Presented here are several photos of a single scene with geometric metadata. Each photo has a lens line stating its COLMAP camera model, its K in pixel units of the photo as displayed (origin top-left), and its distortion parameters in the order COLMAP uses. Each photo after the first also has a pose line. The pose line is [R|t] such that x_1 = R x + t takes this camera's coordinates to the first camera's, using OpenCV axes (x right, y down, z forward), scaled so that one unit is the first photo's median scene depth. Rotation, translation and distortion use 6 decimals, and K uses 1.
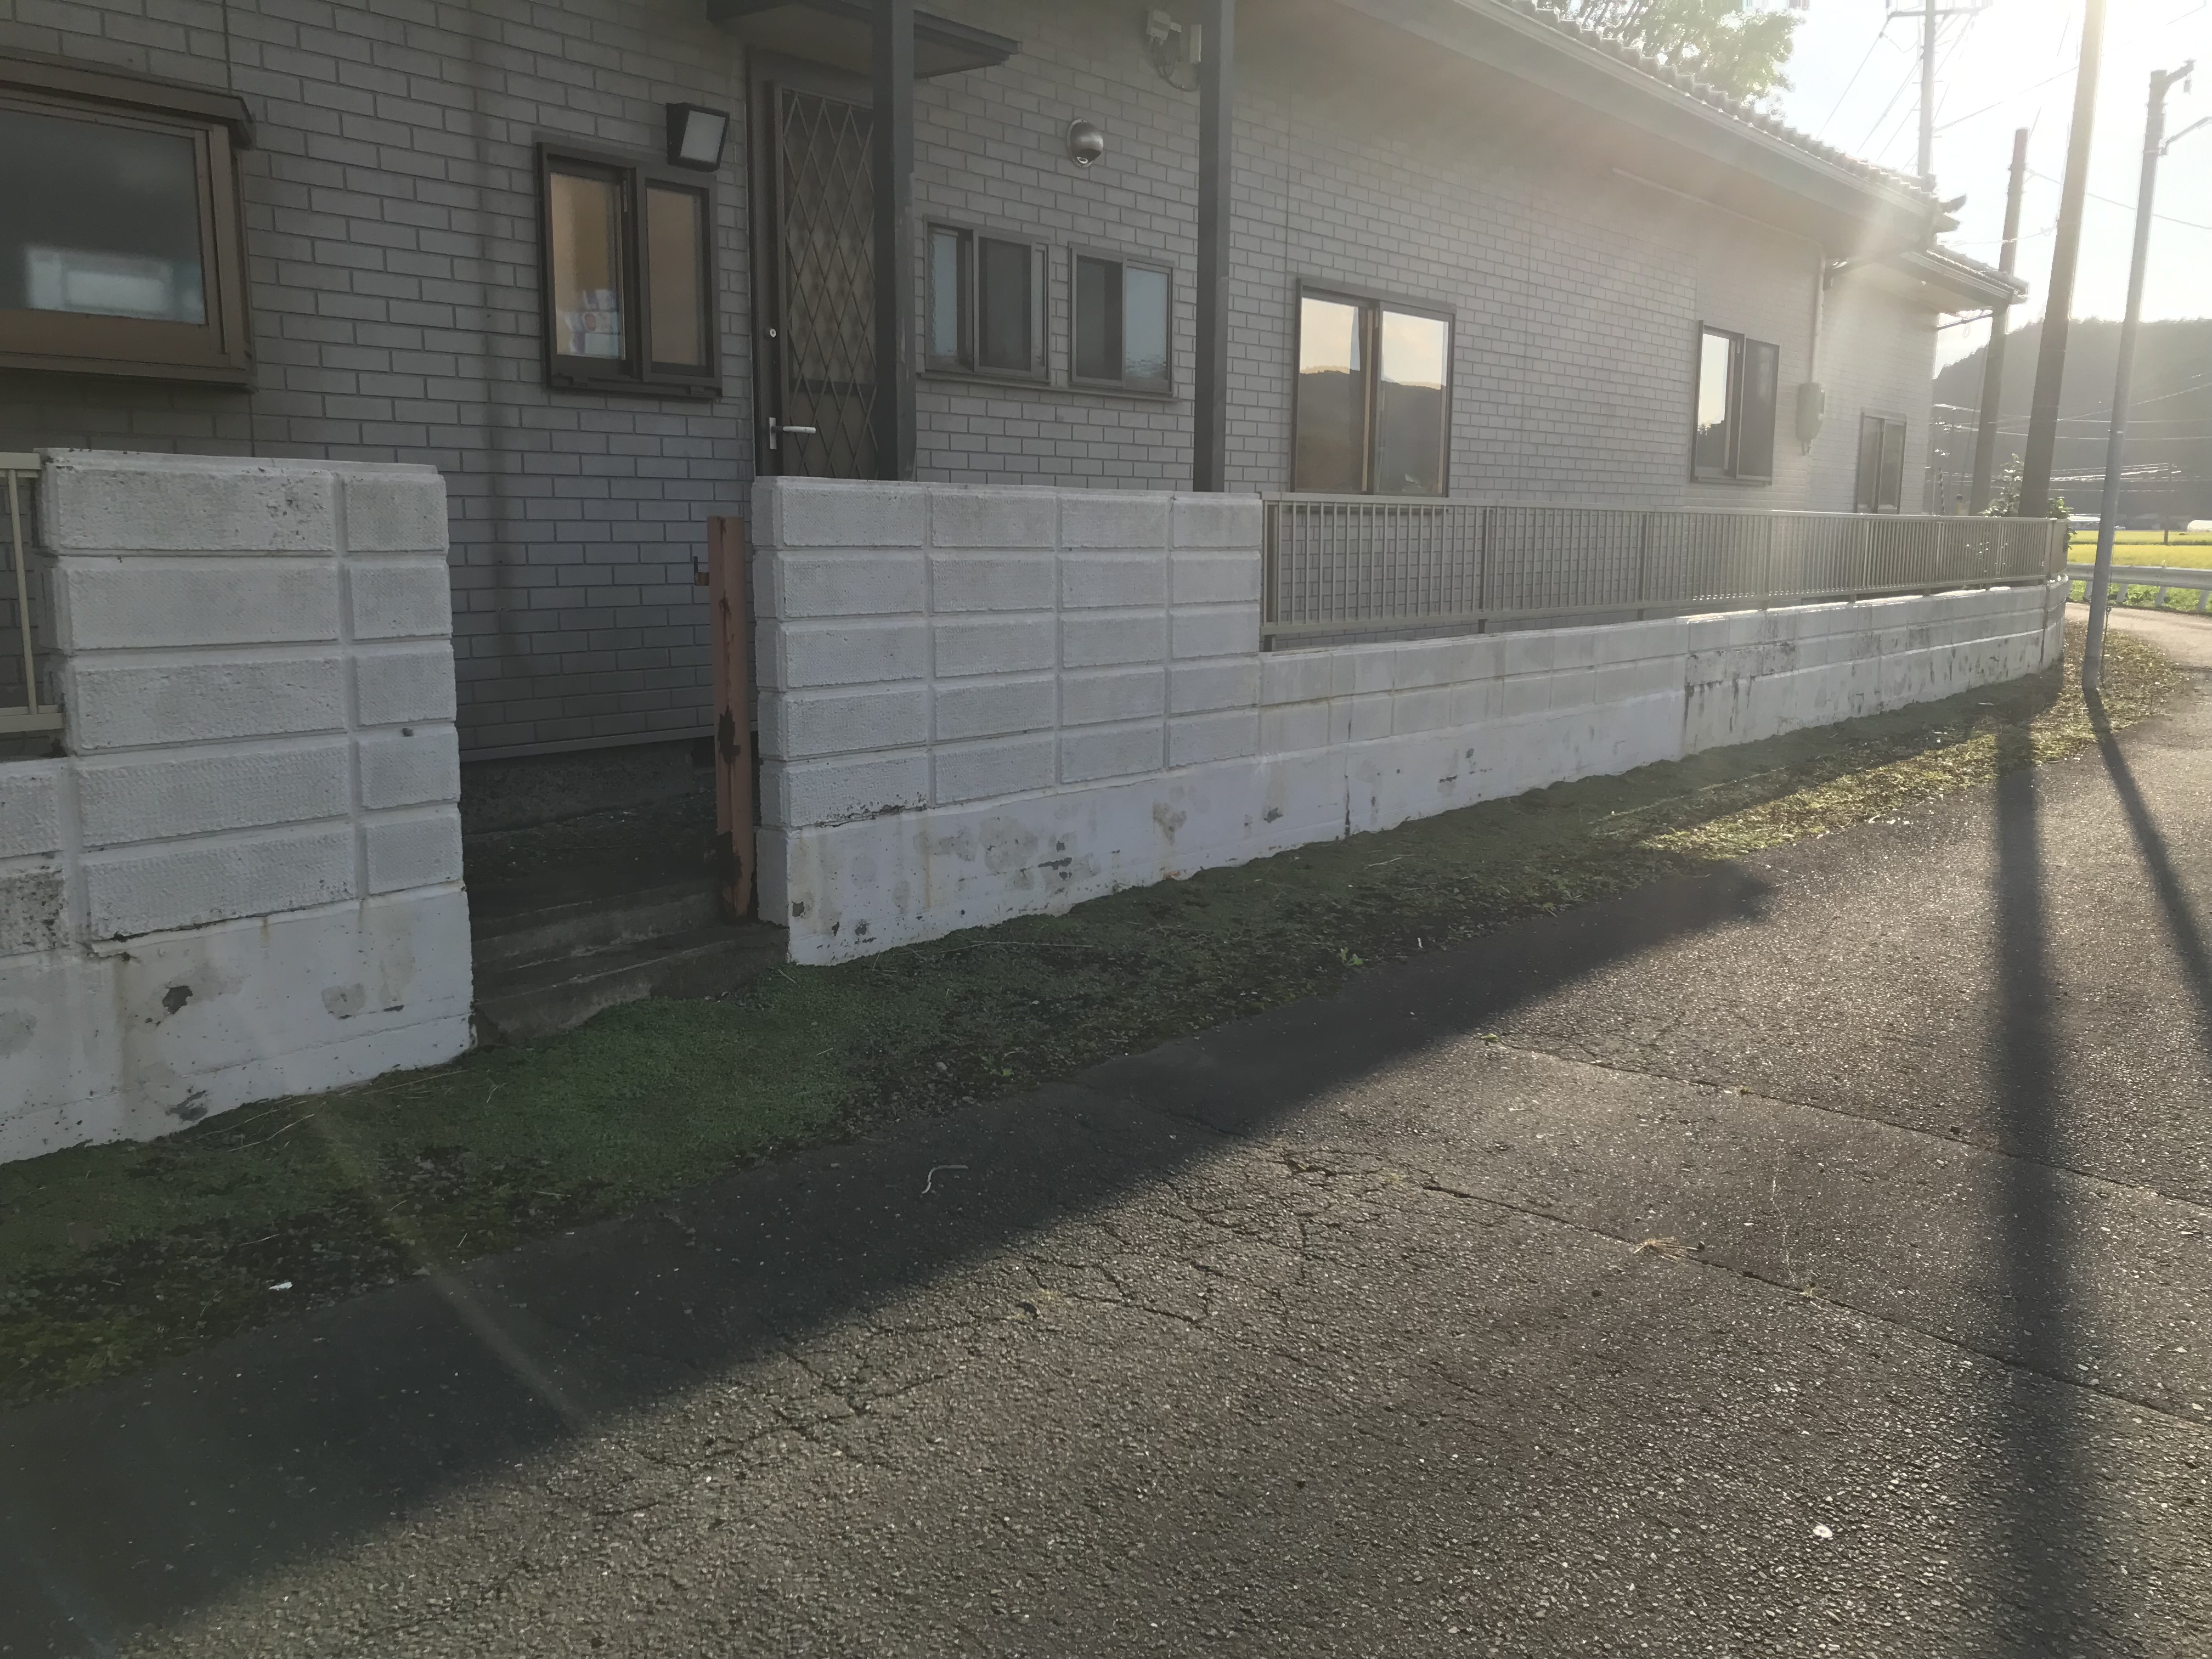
lens RADIAL K [[1822.2, 0, 1106.0], [0, 1822.2, 829.5], [0, 0, 1]] dist [-0.003907, 0.039823]
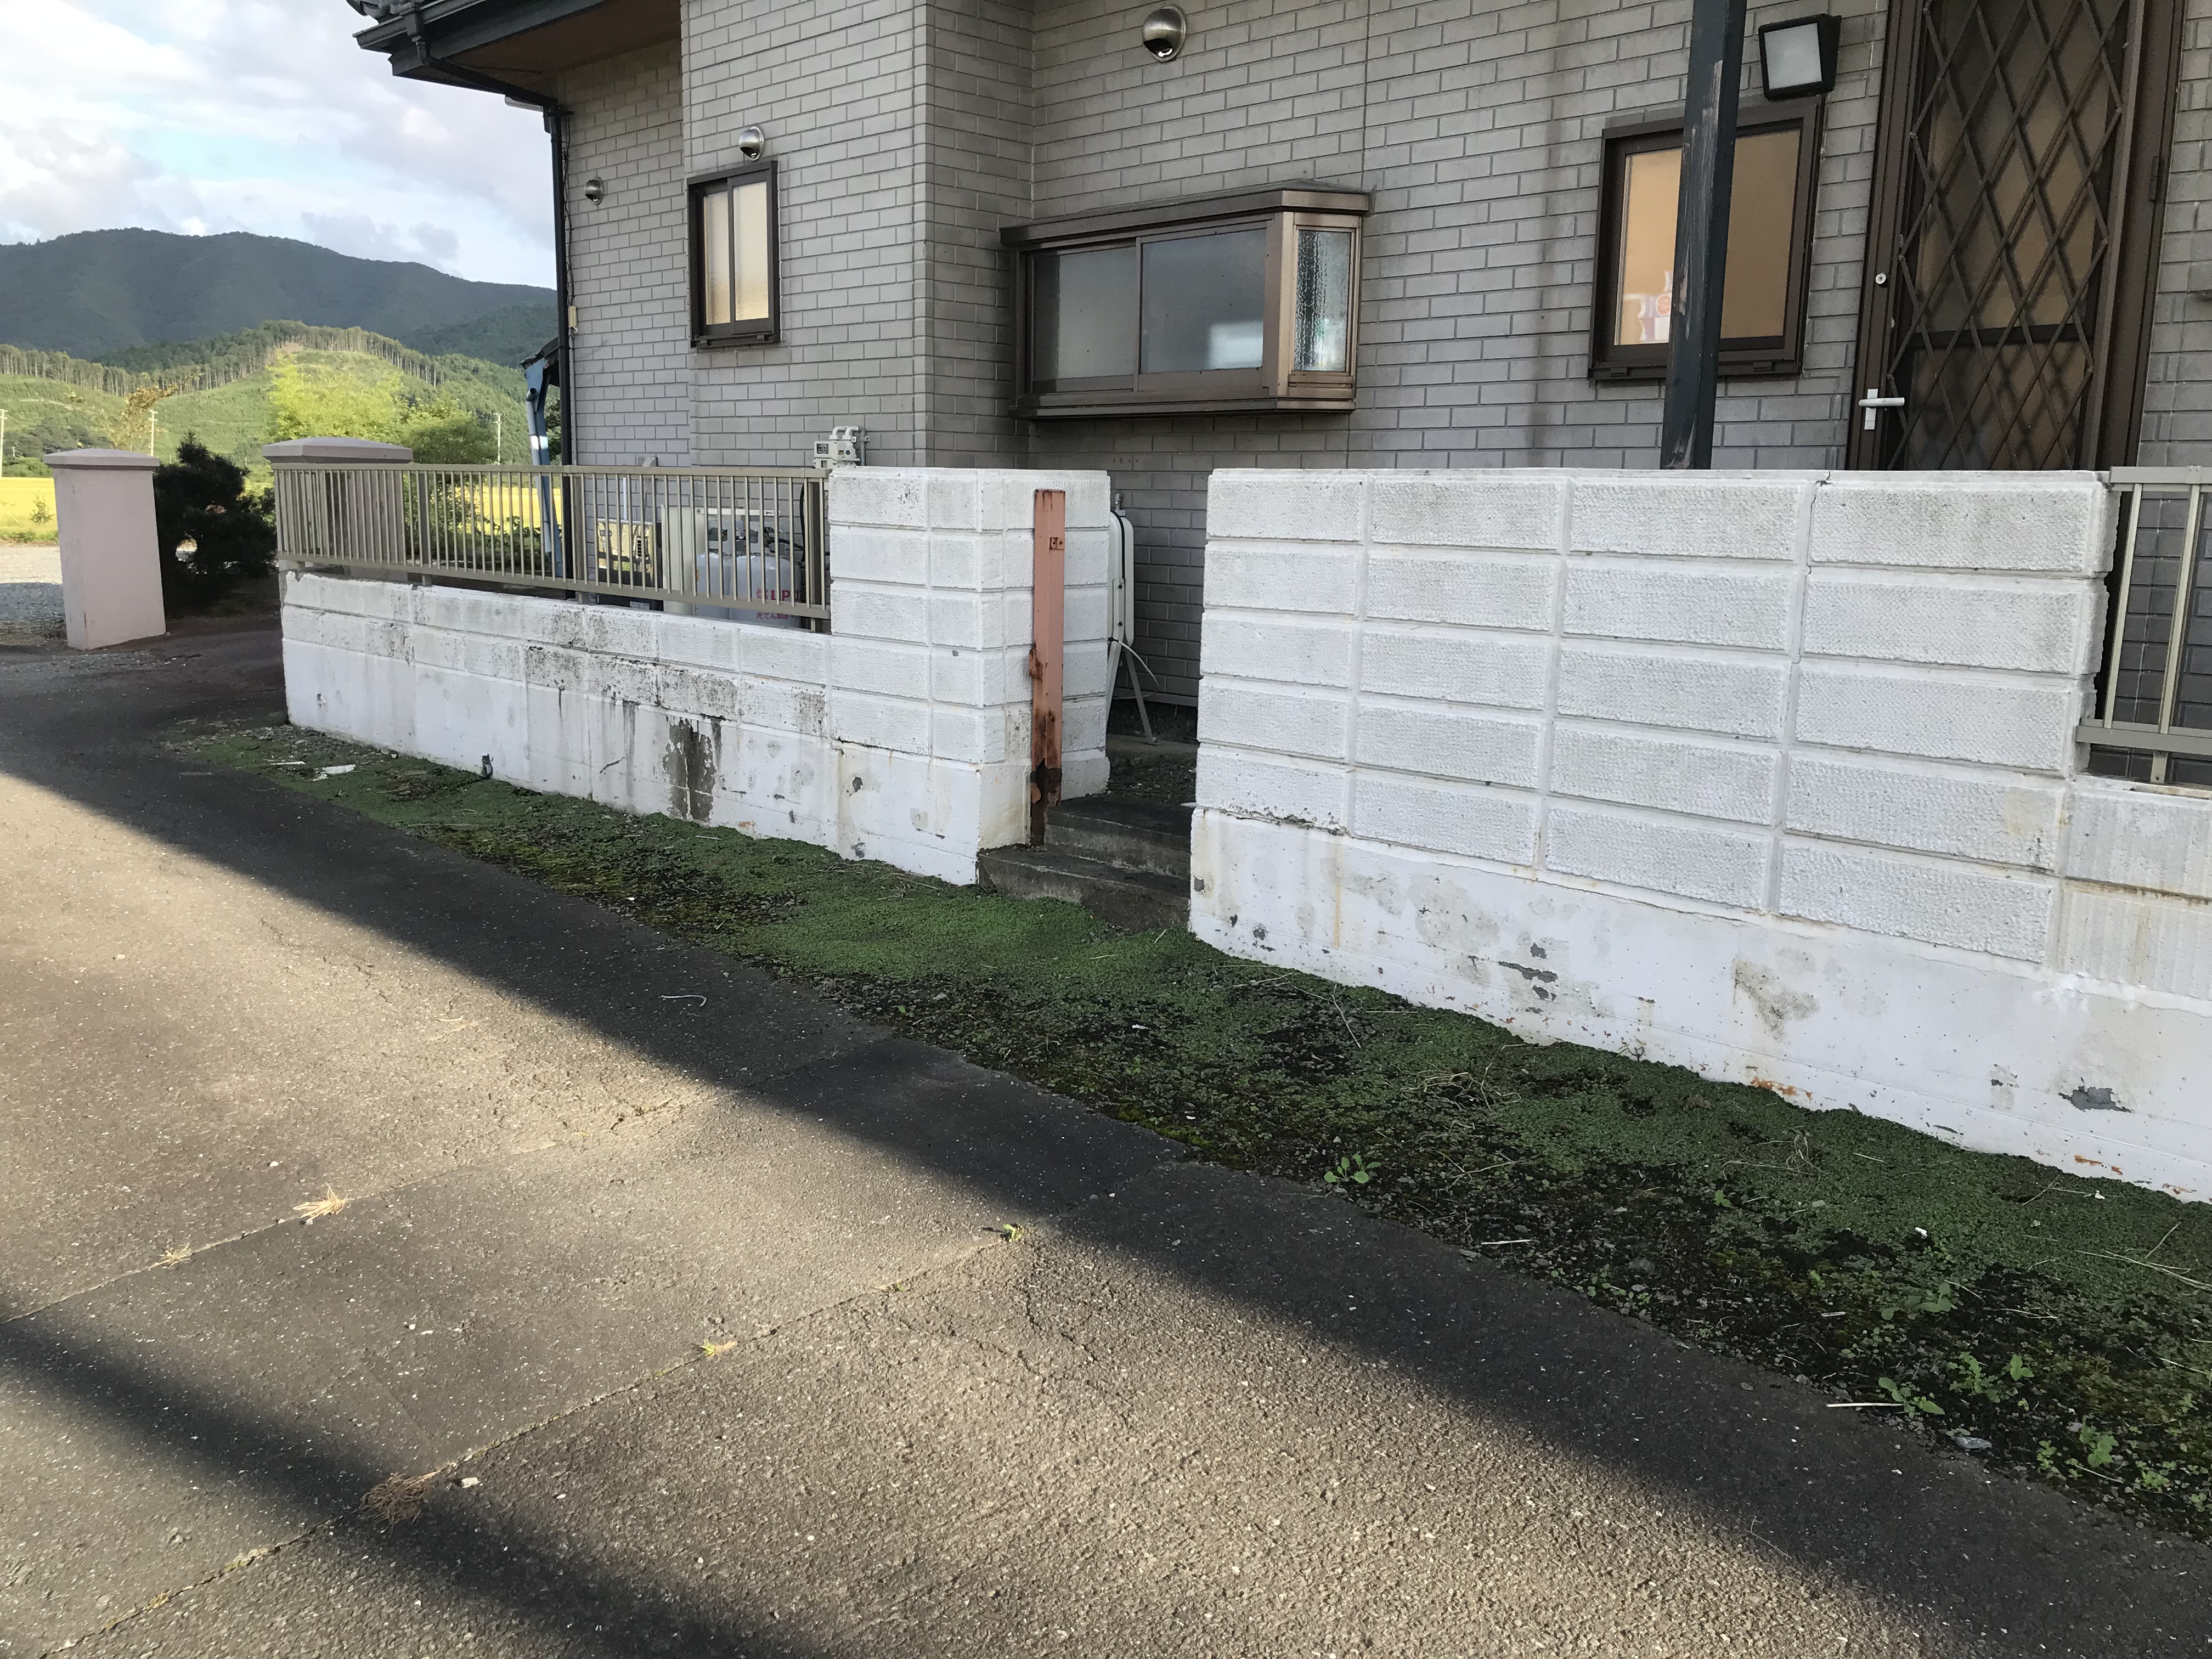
lens RADIAL K [[1815.7, 0, 1106.0], [0, 1815.7, 829.5], [0, 0, 1]] dist [0.085668, -0.256733]
pose [[-0.138841, 0.164415, -0.976571, 0.760275], [-0.184464, 0.964570, 0.188620, -0.155250], [0.972983, 0.206331, -0.103593, 0.943385]]
